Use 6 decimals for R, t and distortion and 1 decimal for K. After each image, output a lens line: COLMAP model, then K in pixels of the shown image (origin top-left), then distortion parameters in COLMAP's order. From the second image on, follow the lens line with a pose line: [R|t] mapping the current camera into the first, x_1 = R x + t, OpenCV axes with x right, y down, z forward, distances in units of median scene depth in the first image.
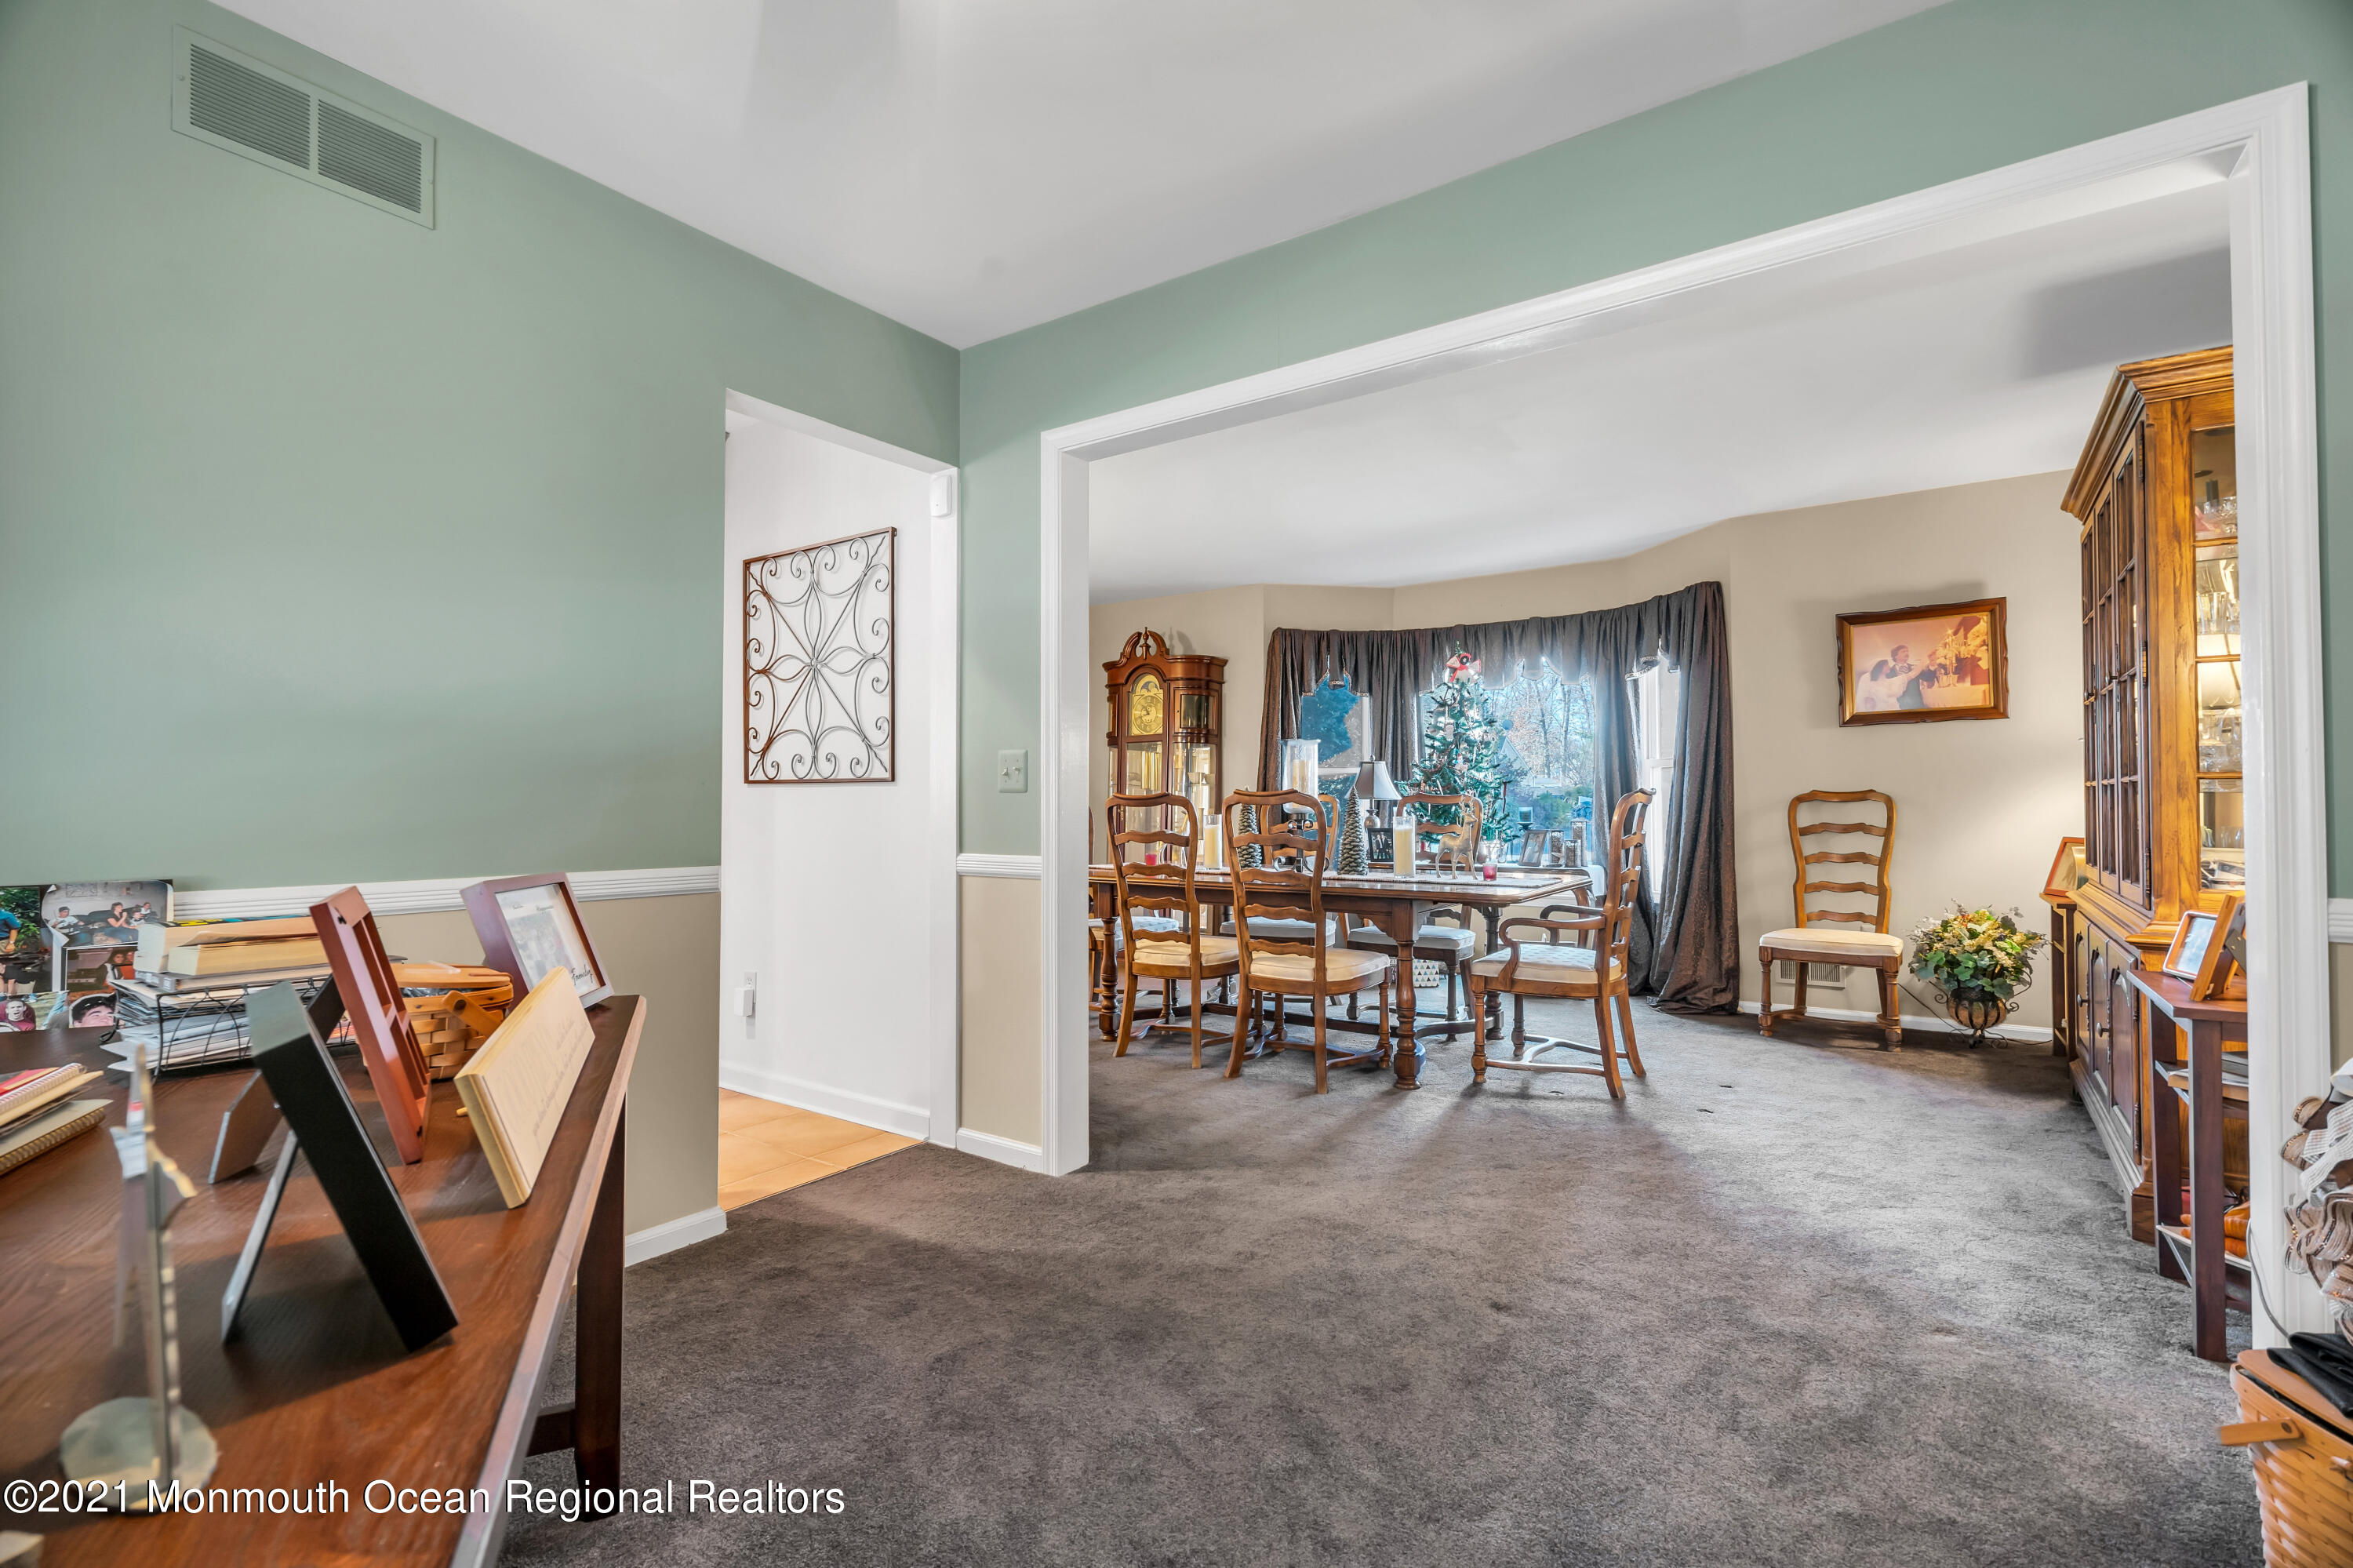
lens RADIAL K [[1066.7, 0, 1172.0], [0, 1066.7, 787.6], [0, 0, 1]] dist [-0.006933, 0.002003]
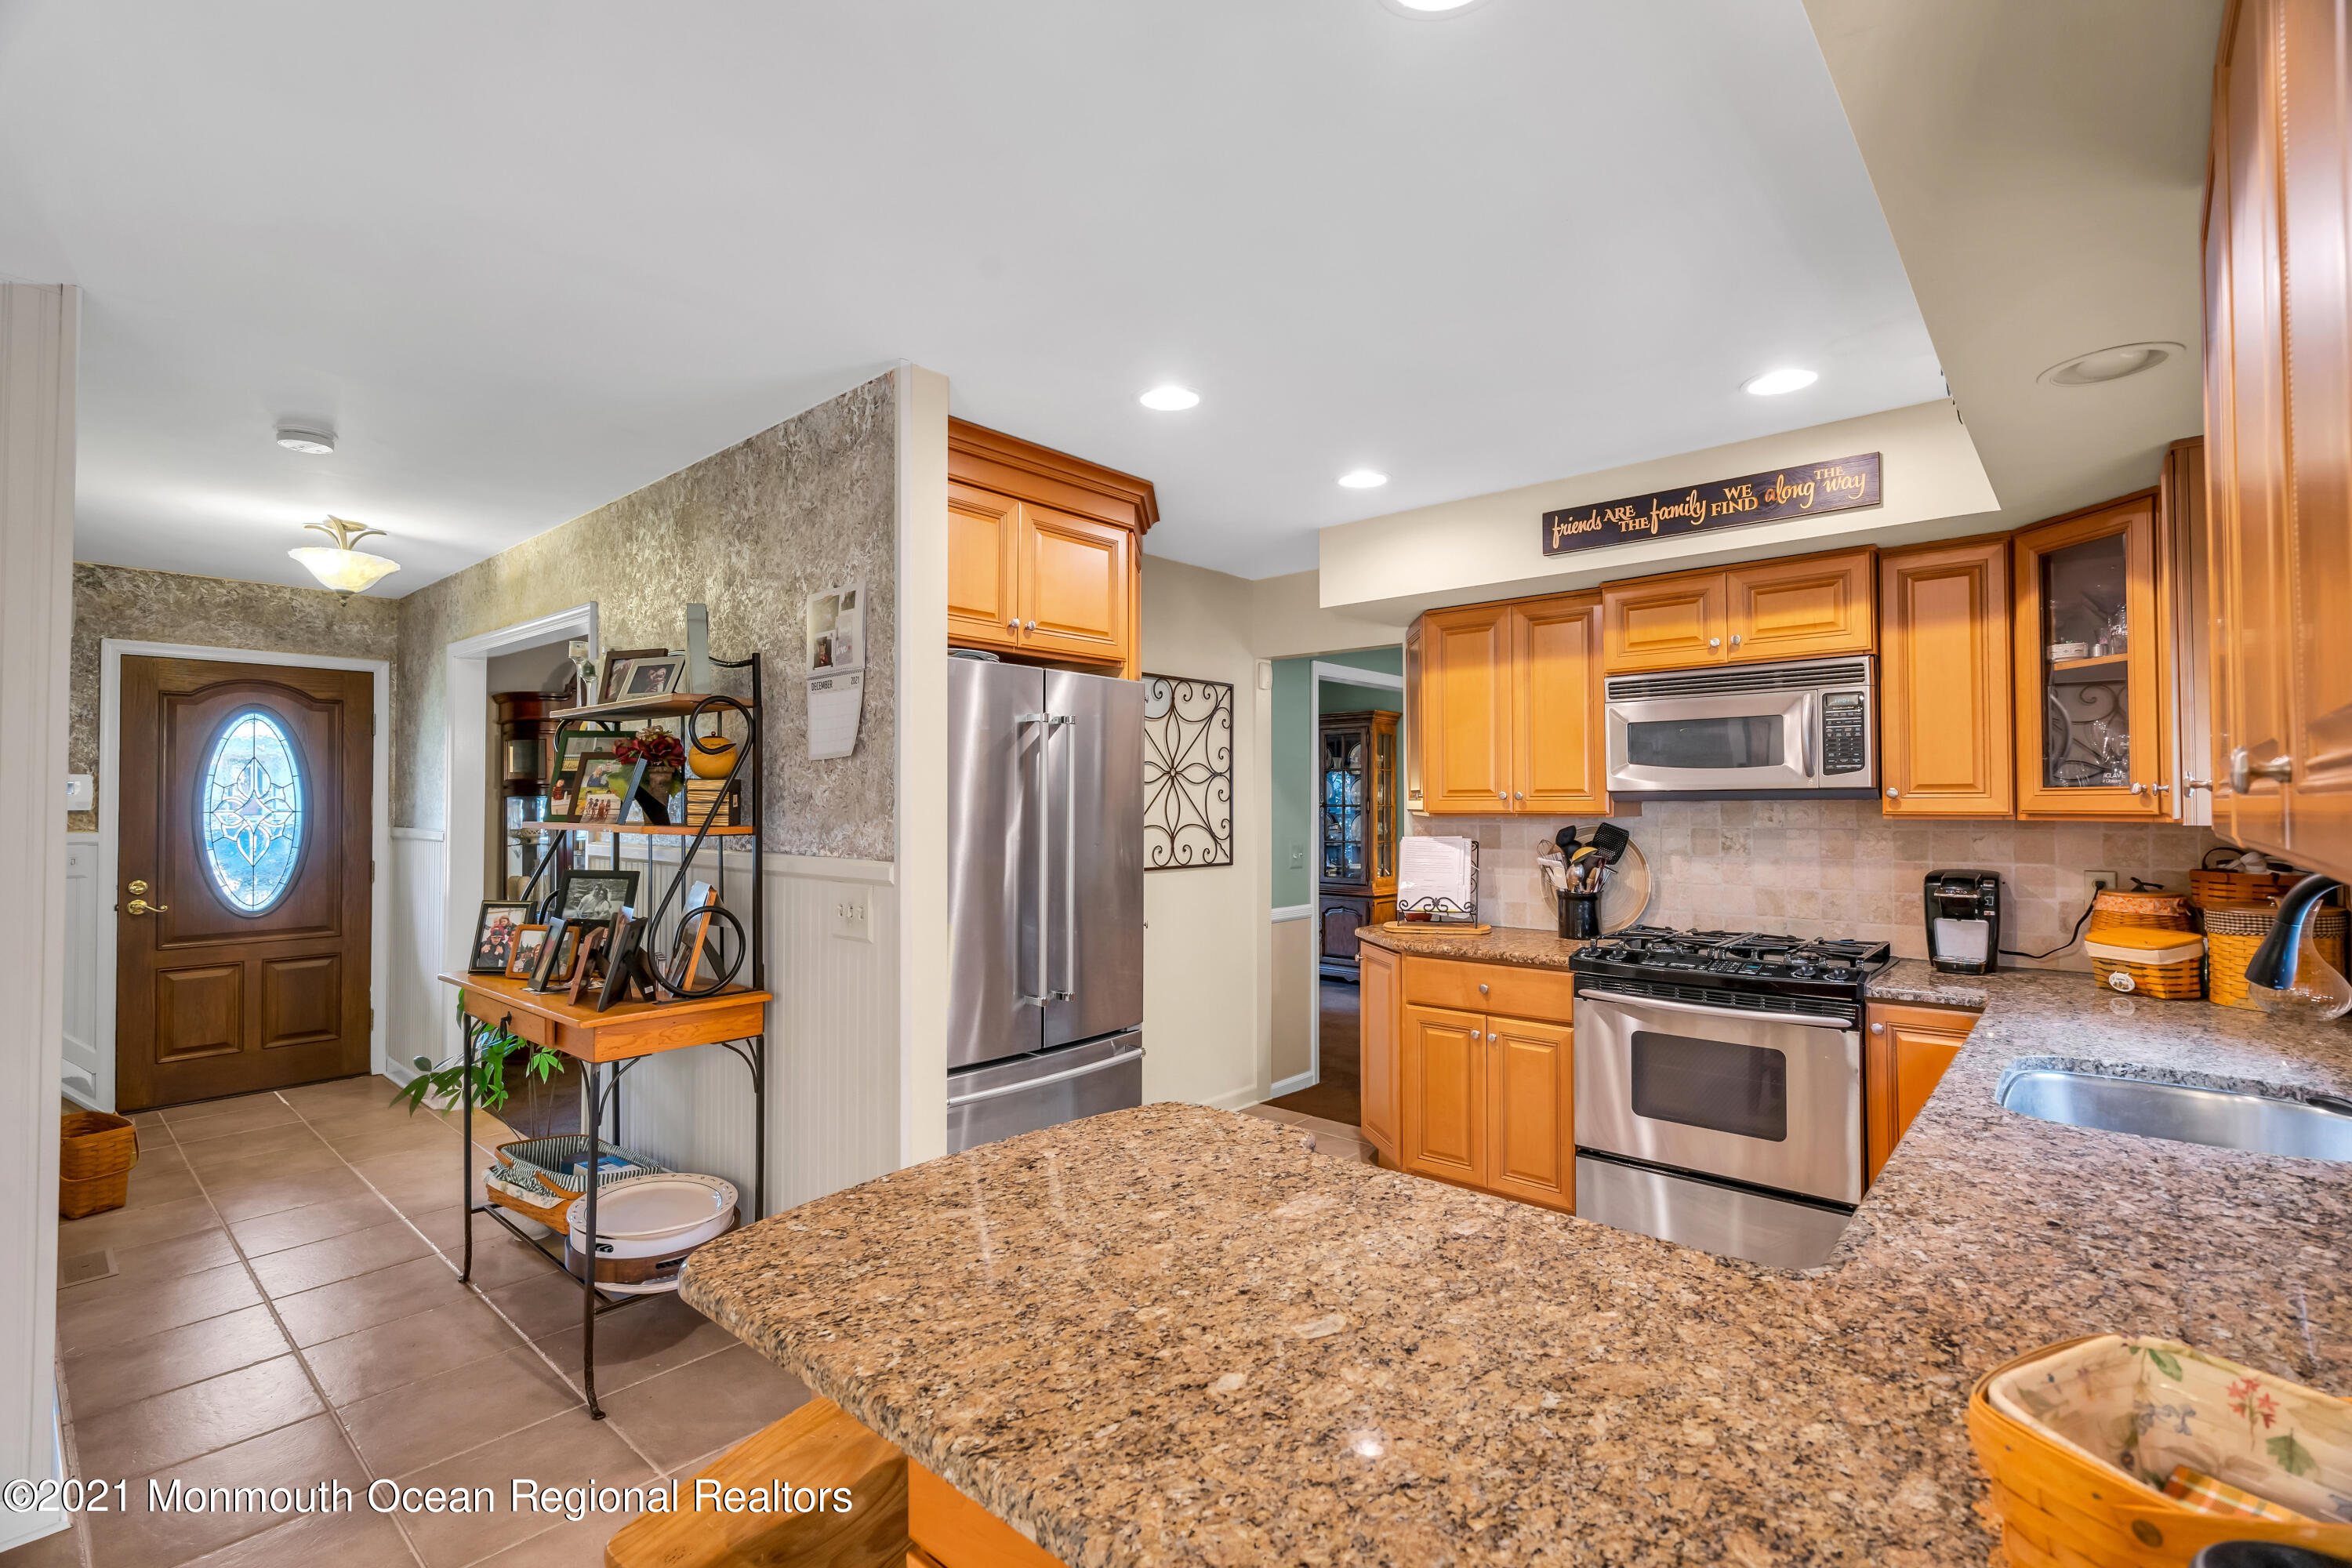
lens RADIAL K [[1066.2, 0, 1174.3], [0, 1066.2, 780.6], [0, 0, 1]] dist [-0.006933, 0.002003]
pose [[0.112580, 0.026395, 0.993292, -1.636499], [-0.016255, 0.999562, -0.024720, -0.079717], [-0.993510, -0.013363, 0.112960, 0.898819]]
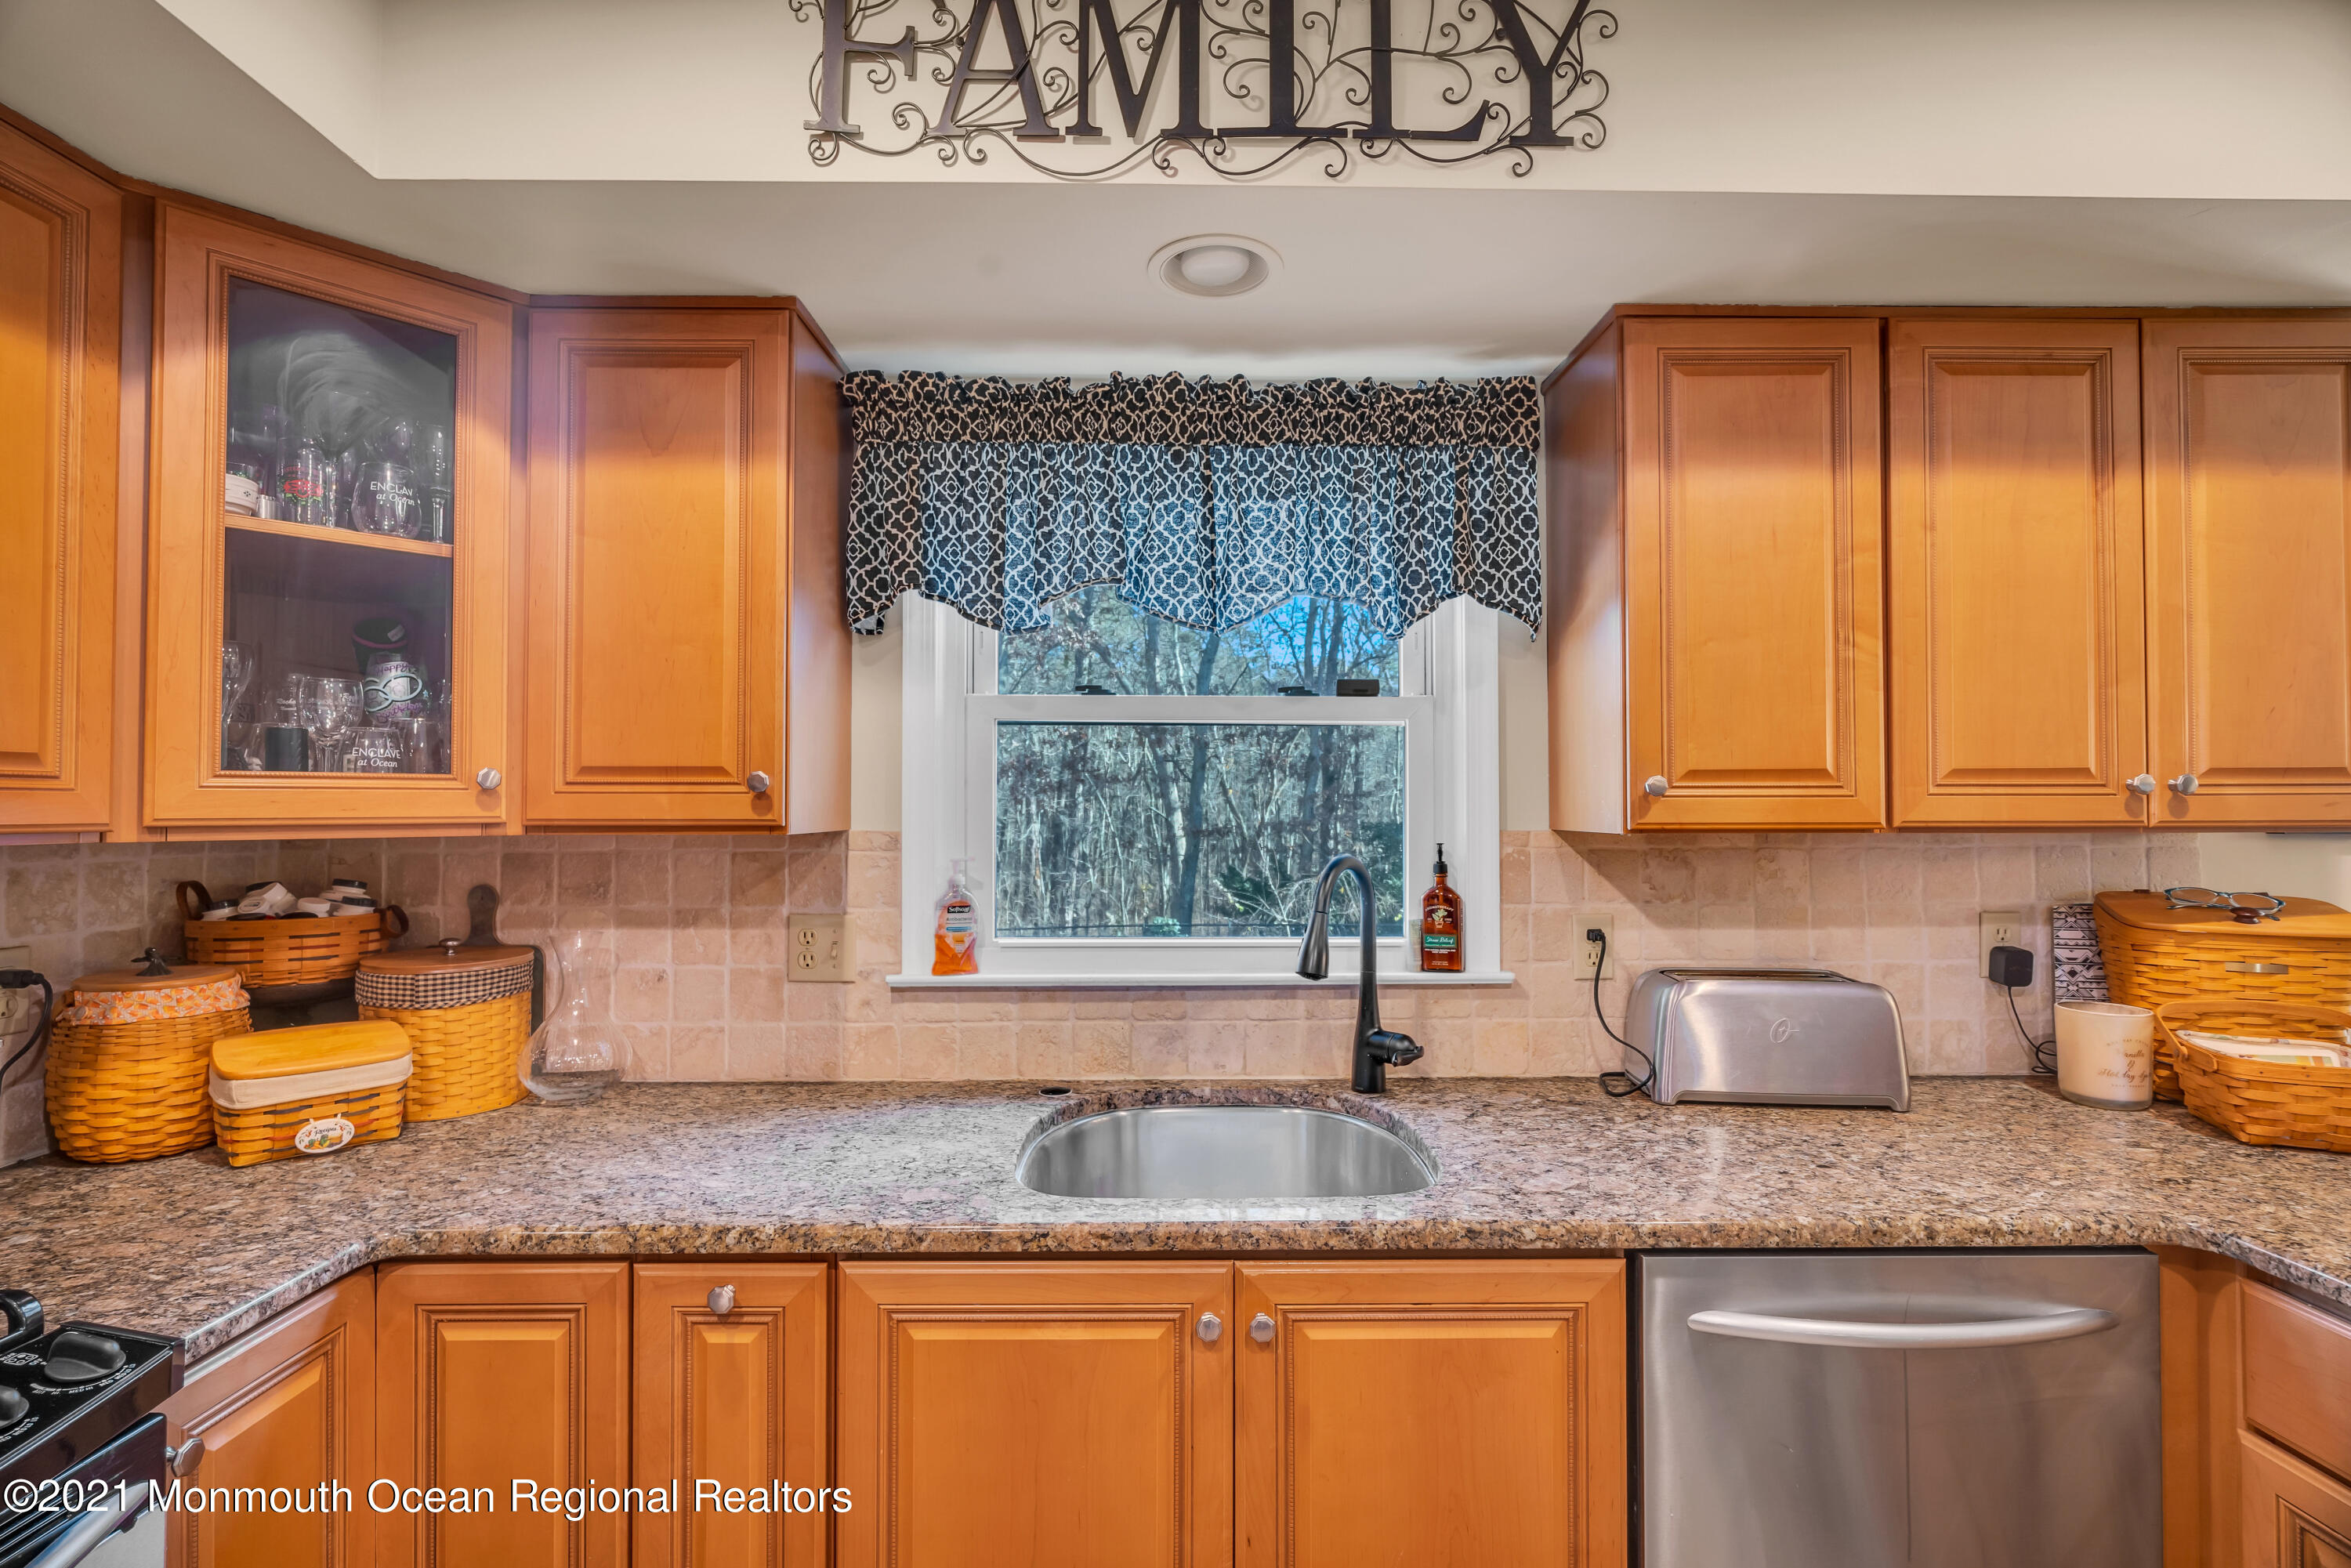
lens RADIAL K [[1065.7, 0, 1177.8], [0, 1065.7, 787.2], [0, 0, 1]] dist [-0.006933, 0.002003]
pose [[-0.813079, -0.006600, -0.582117, -0.831728], [0.015956, 0.999307, -0.033617, -0.080583], [0.581935, -0.036621, -0.812410, 0.838733]]
